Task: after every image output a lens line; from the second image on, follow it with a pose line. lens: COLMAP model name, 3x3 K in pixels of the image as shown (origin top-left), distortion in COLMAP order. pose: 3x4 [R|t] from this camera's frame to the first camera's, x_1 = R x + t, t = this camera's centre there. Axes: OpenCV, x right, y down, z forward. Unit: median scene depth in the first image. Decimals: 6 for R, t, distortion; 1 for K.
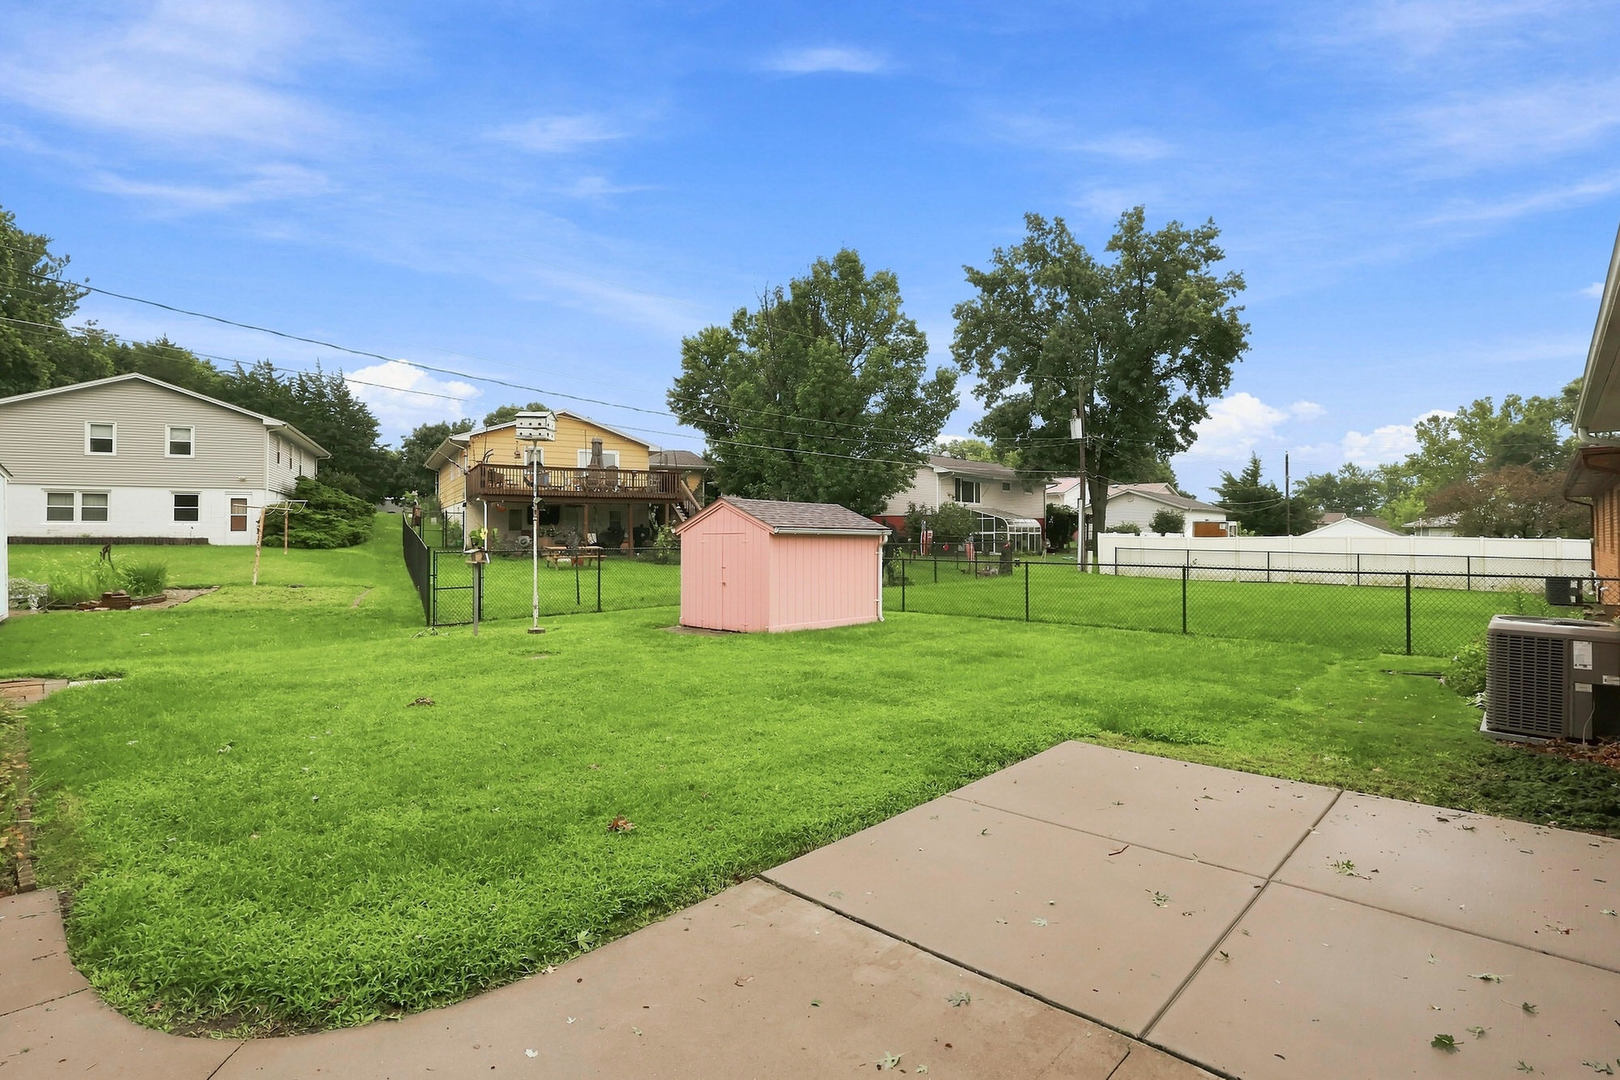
lens RADIAL K [[750.2, 0, 811.5], [0, 750.2, 533.5], [0, 0, 1]] dist [0.012983, -0.000427]
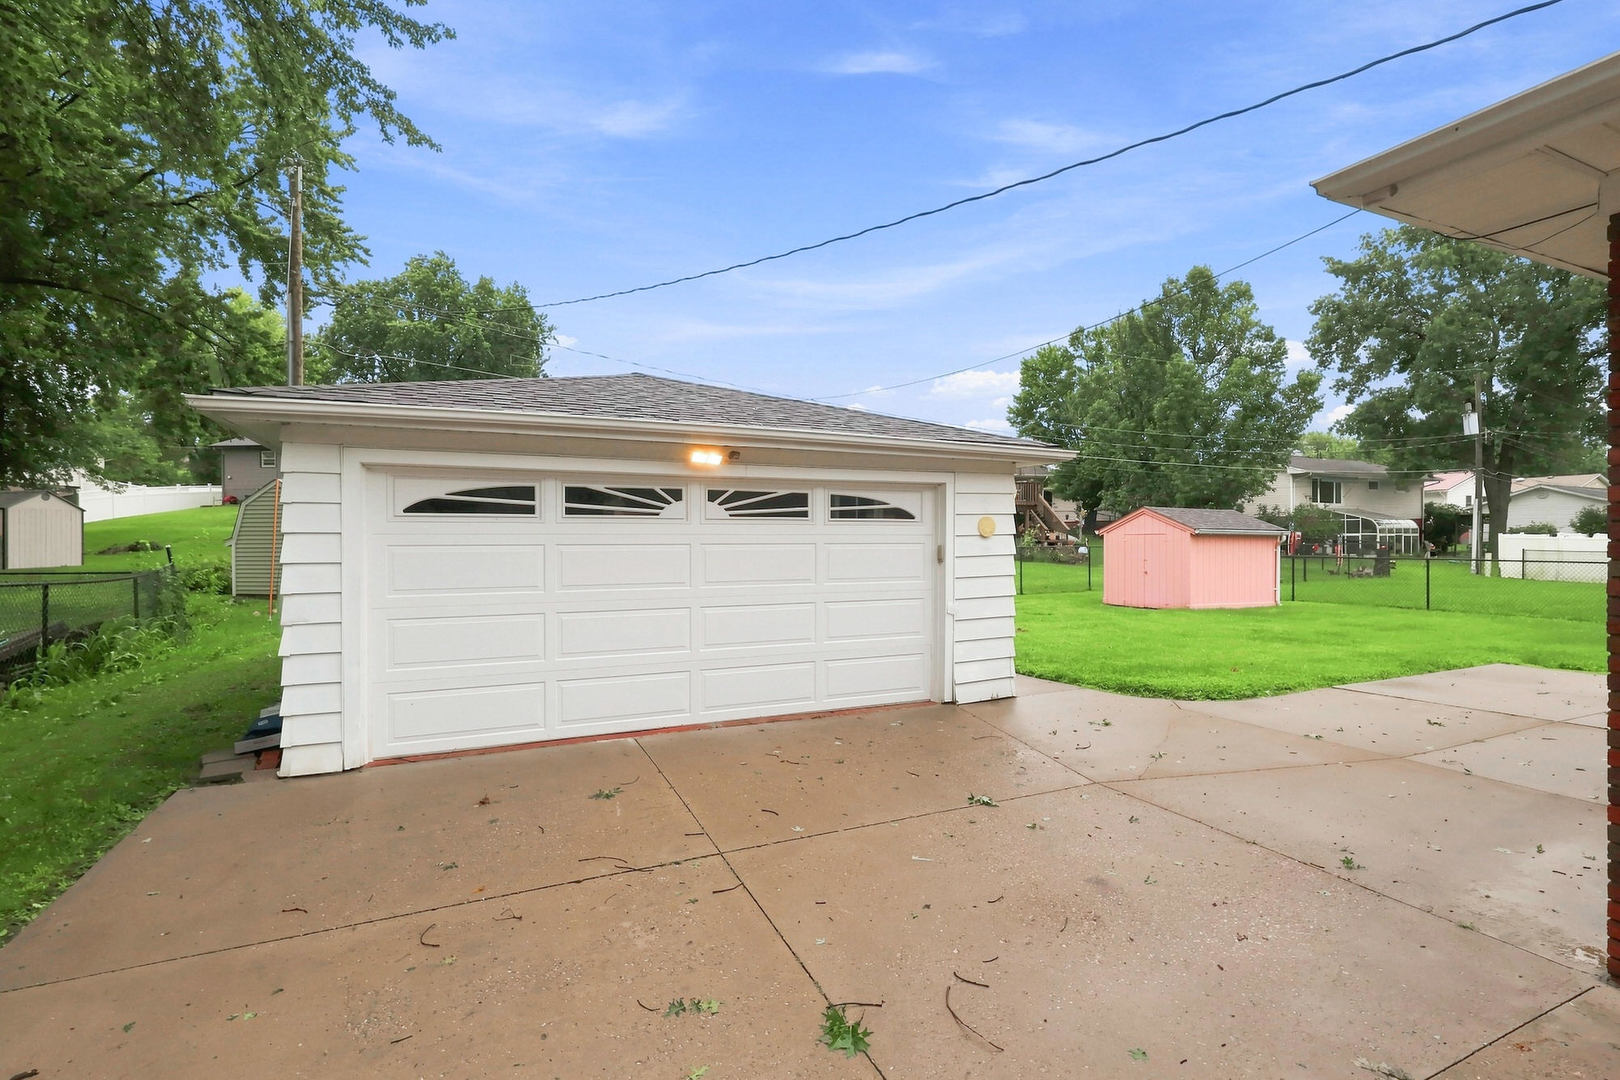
lens RADIAL K [[750.2, 0, 819.1], [0, 750.2, 545.7], [0, 0, 1]] dist [0.012983, -0.000427]
pose [[0.935808, 0.002120, -0.352504, -0.064847], [0.001918, 0.999936, 0.011107, 0.001373], [0.352505, -0.011070, 0.935744, -0.150746]]
